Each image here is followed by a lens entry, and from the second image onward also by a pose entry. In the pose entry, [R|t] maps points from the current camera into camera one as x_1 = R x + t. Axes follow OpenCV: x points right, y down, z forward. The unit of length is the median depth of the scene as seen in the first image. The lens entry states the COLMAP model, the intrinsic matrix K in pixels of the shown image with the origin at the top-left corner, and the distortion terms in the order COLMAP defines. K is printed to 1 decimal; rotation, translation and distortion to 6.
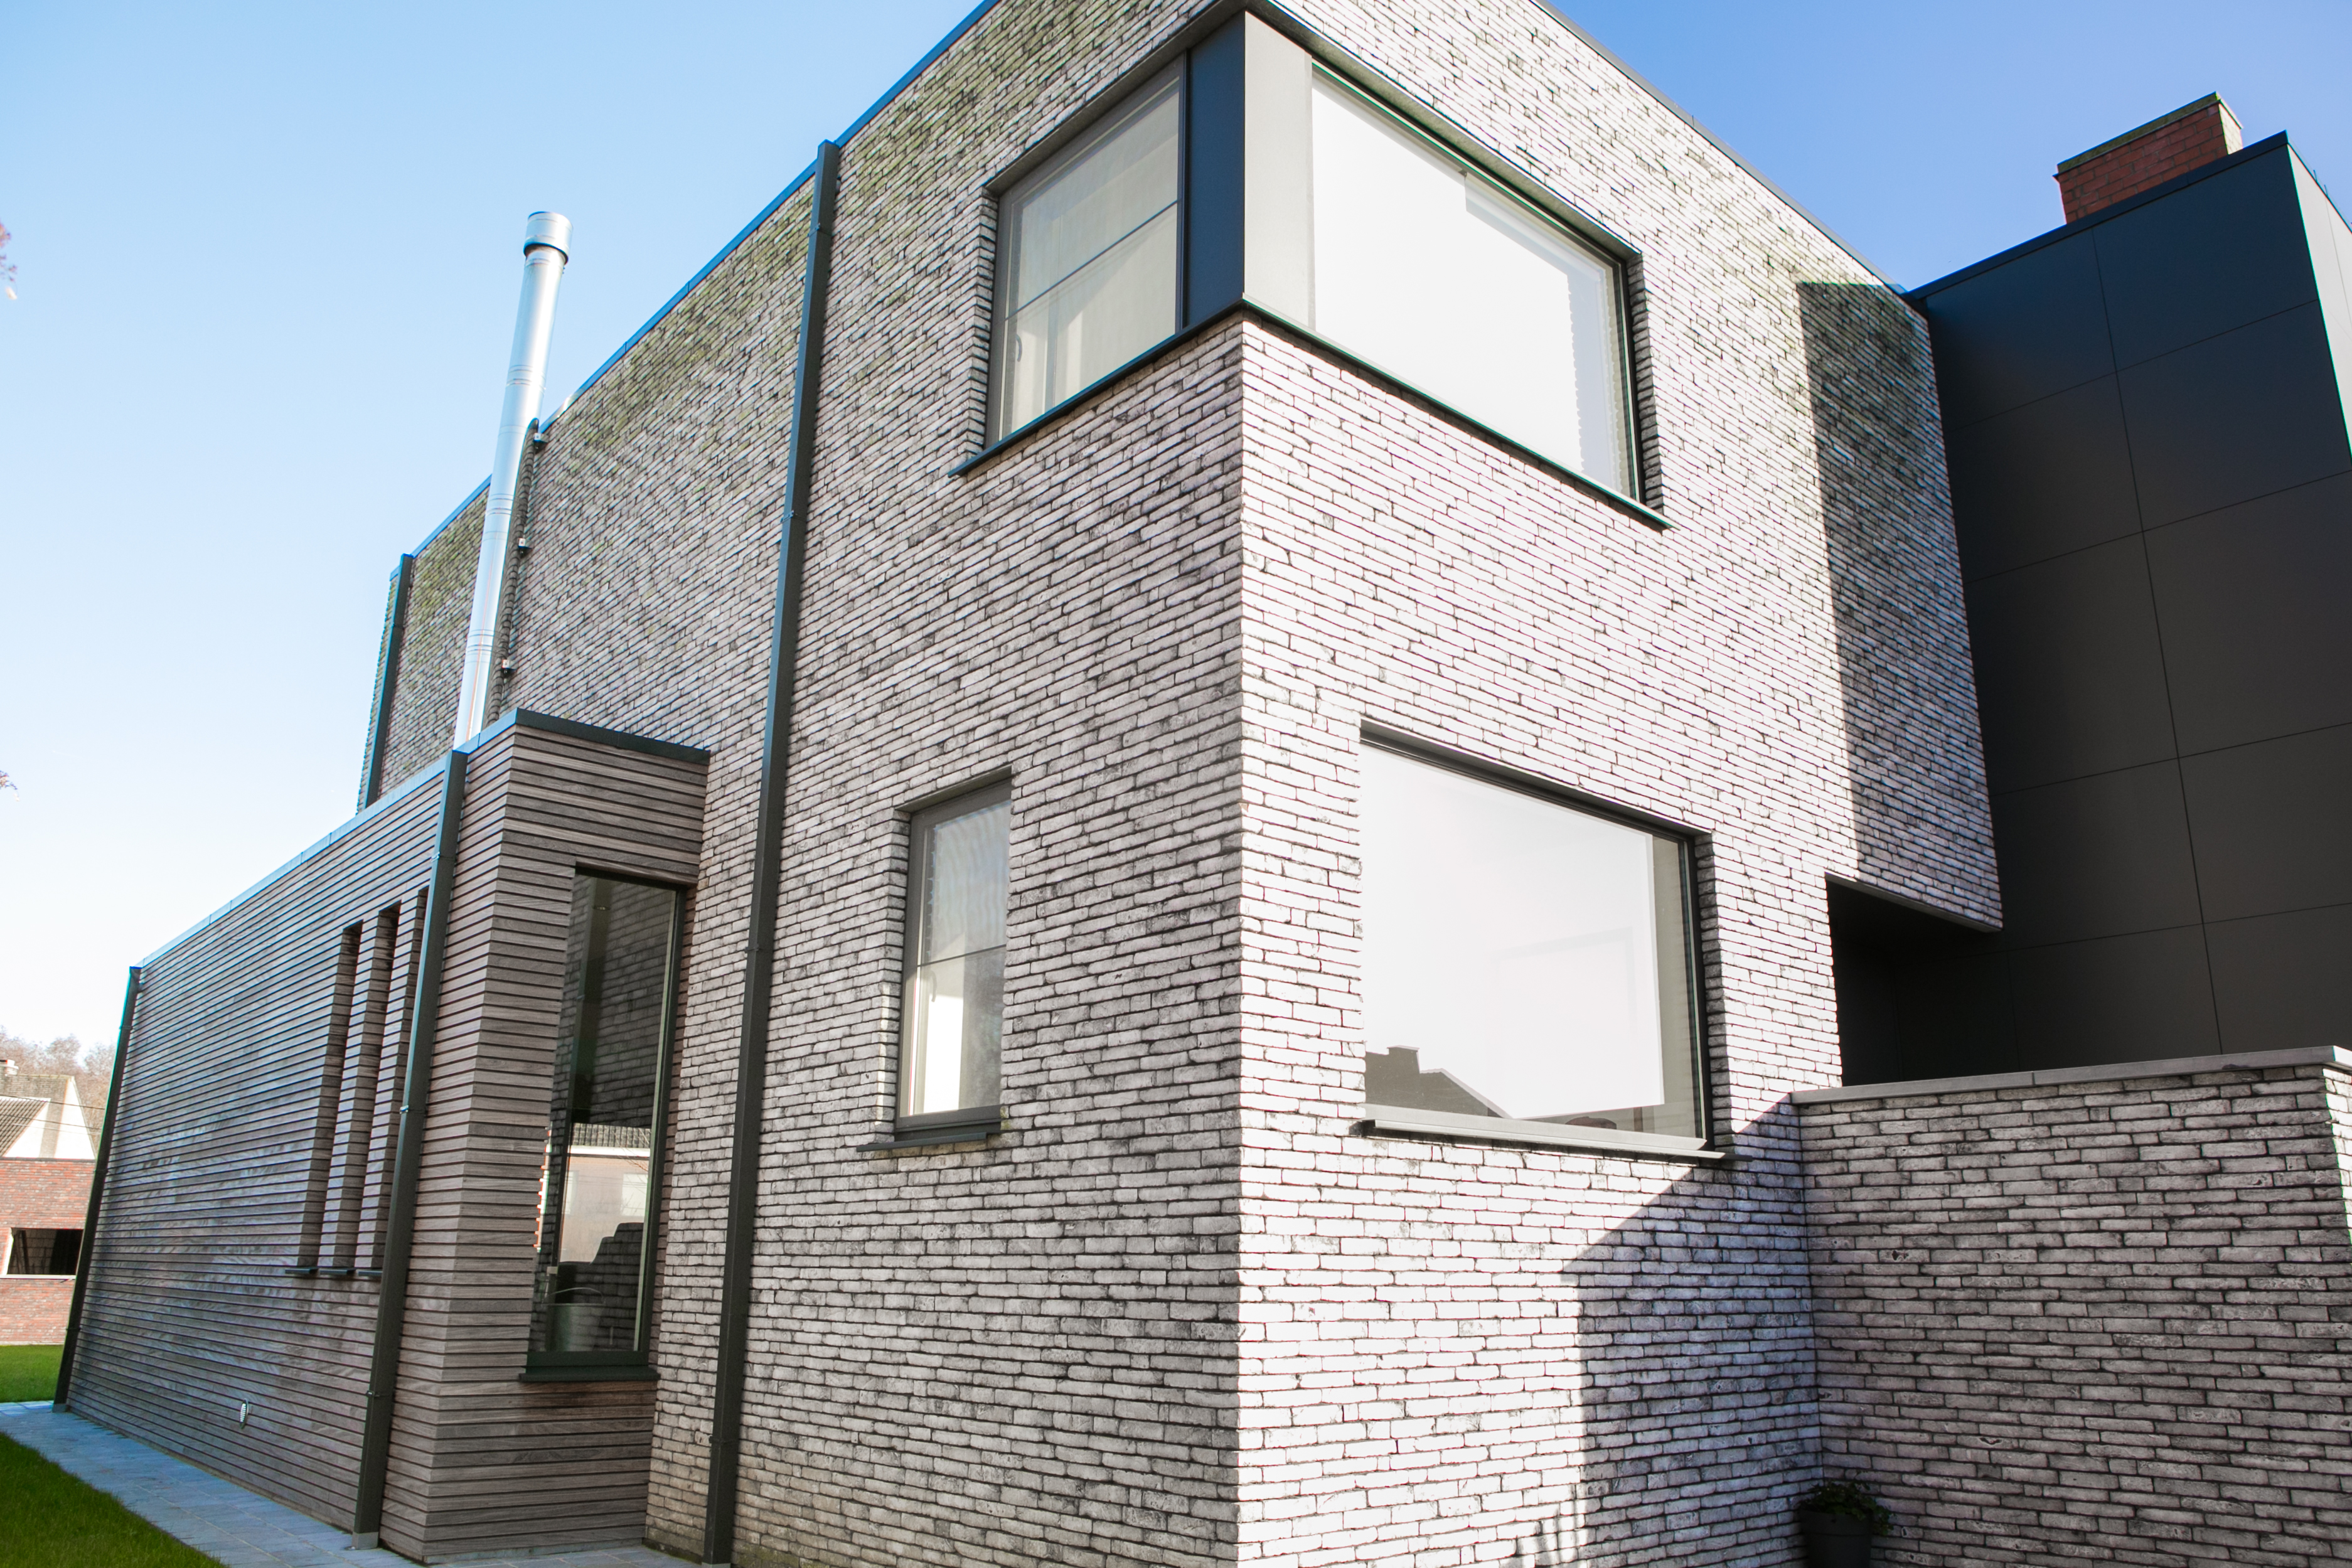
lens RADIAL K [[1658.6, 0, 1189.0], [0, 1658.6, 781.6], [0, 0, 1]] dist [-0.066222, 0.032258]
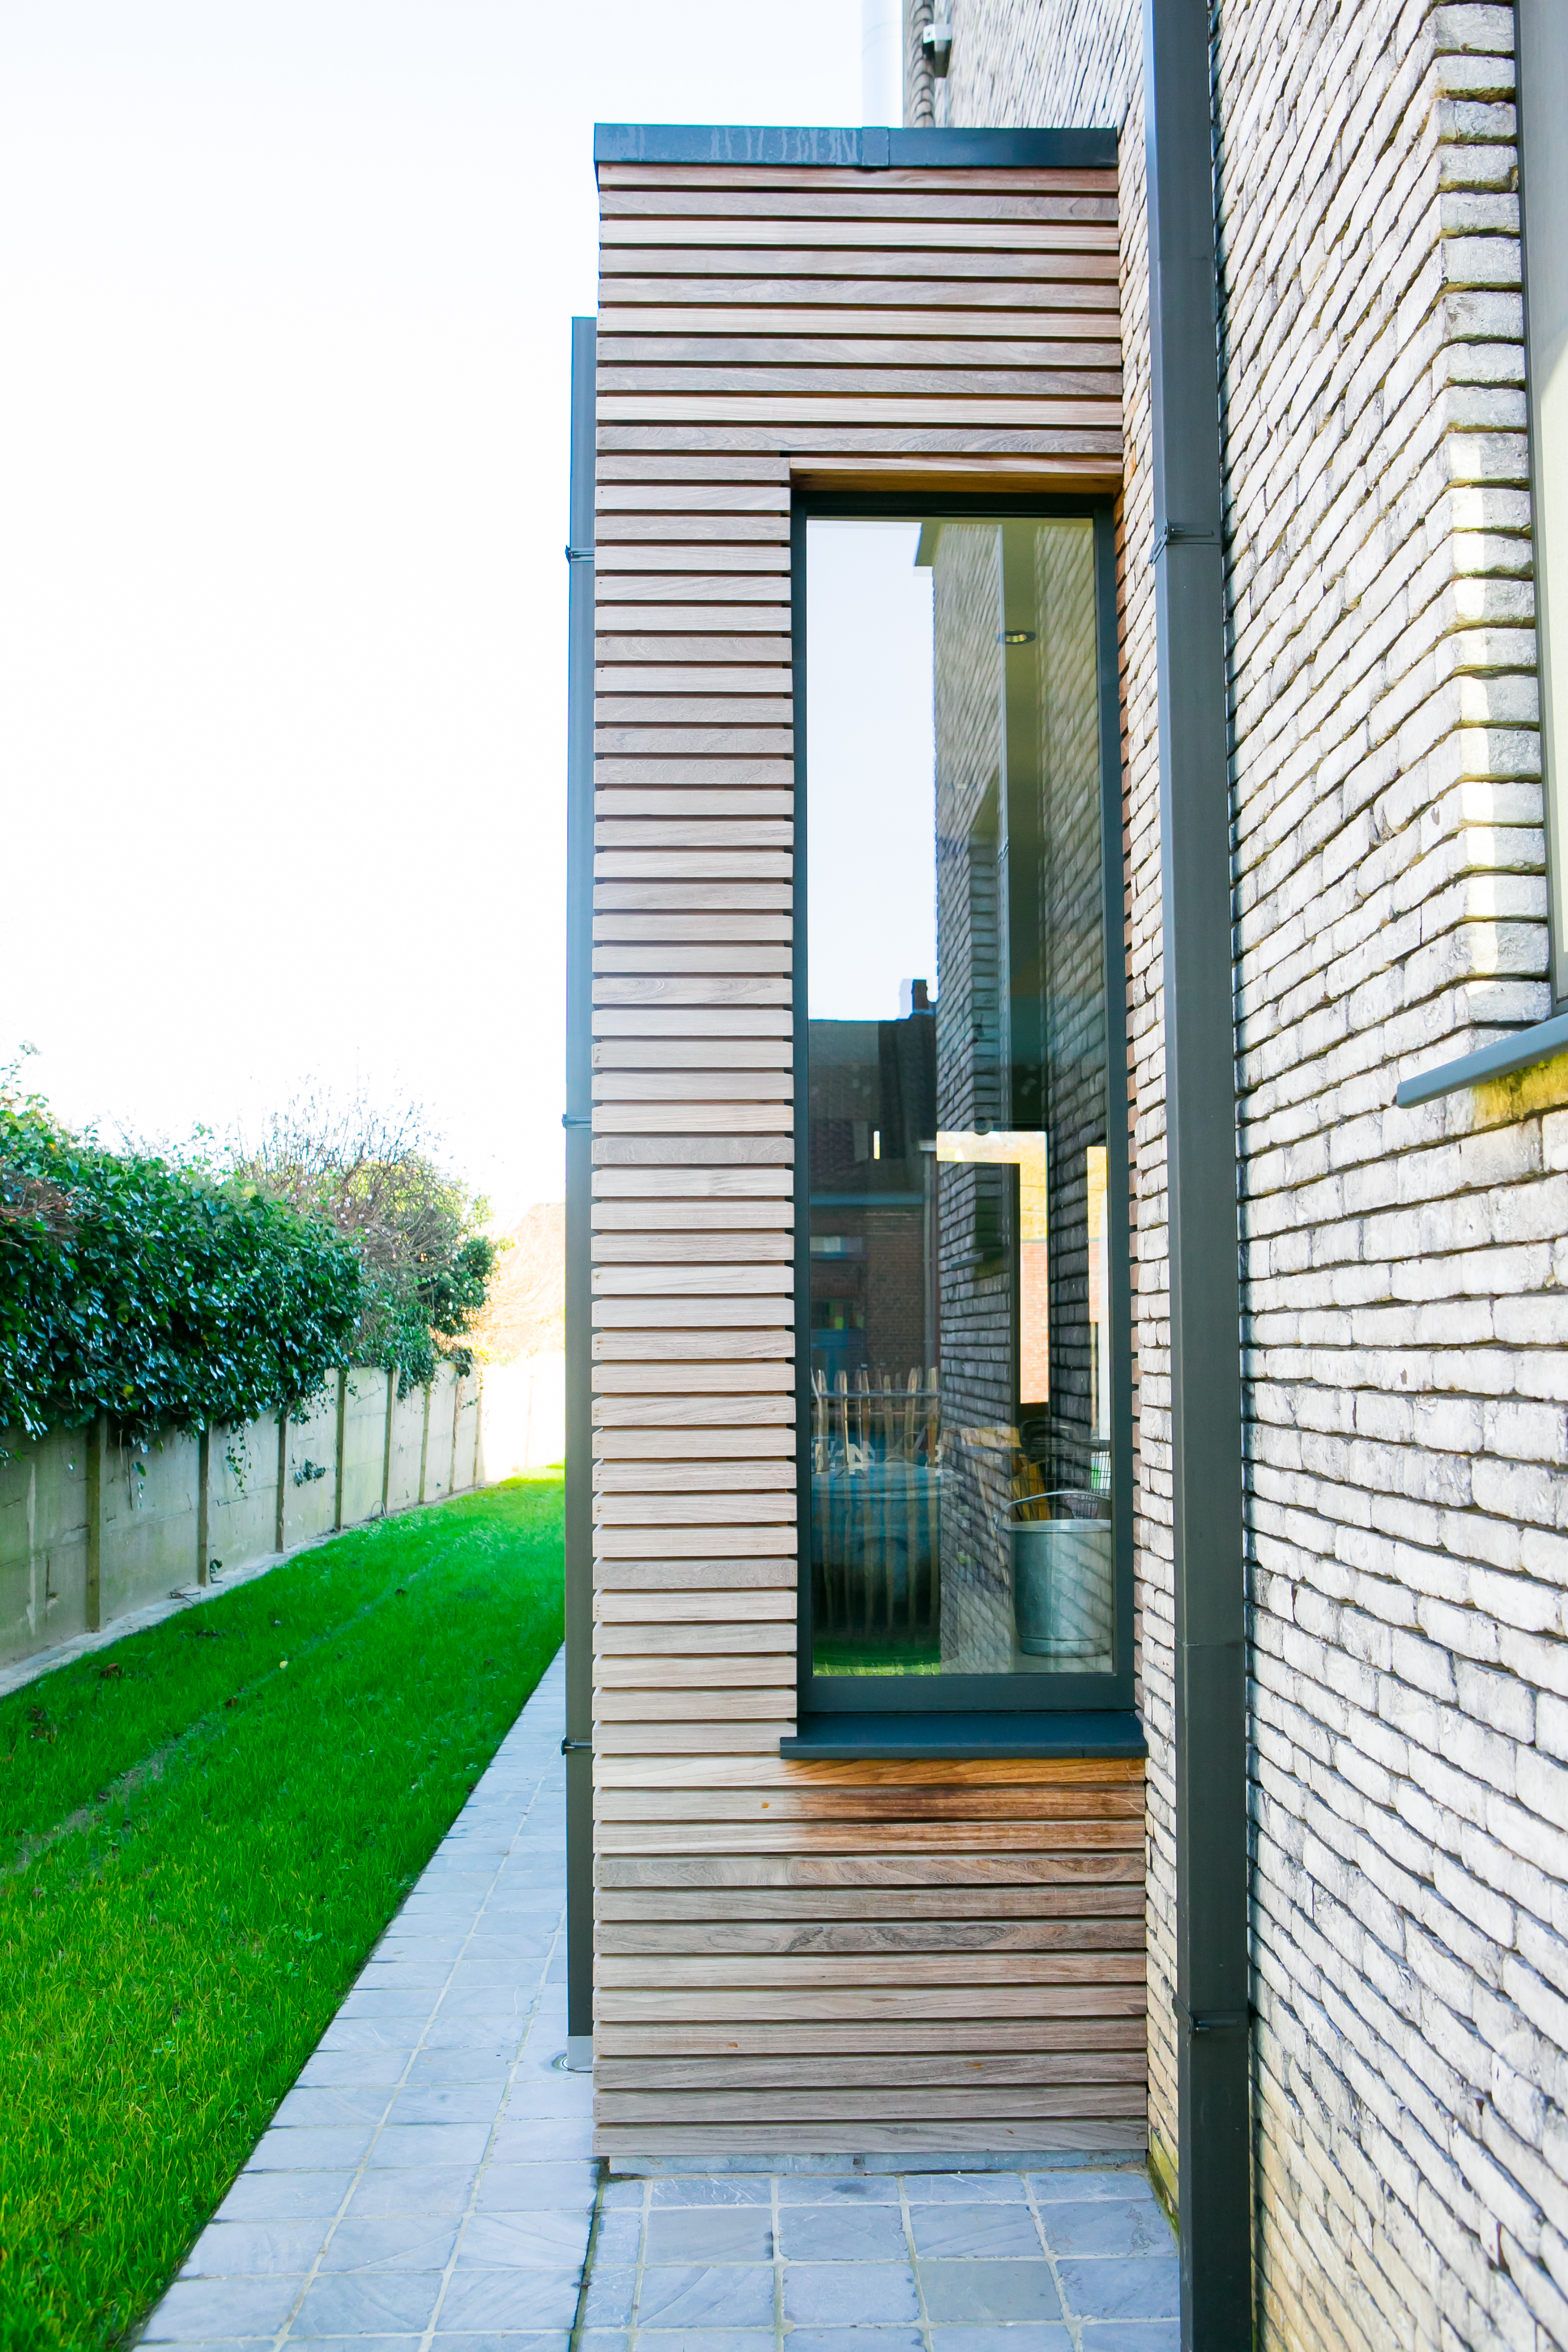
lens RADIAL K [[2179.8, 0, 786.0], [0, 2179.8, 1171.5], [0, 0, 1]] dist [-0.021029, 0.000000]
pose [[0.759463, -0.065460, -0.647249, -0.056592], [0.200839, 0.969917, 0.137566, 0.162771], [0.618772, -0.234469, 0.749763, 0.664755]]
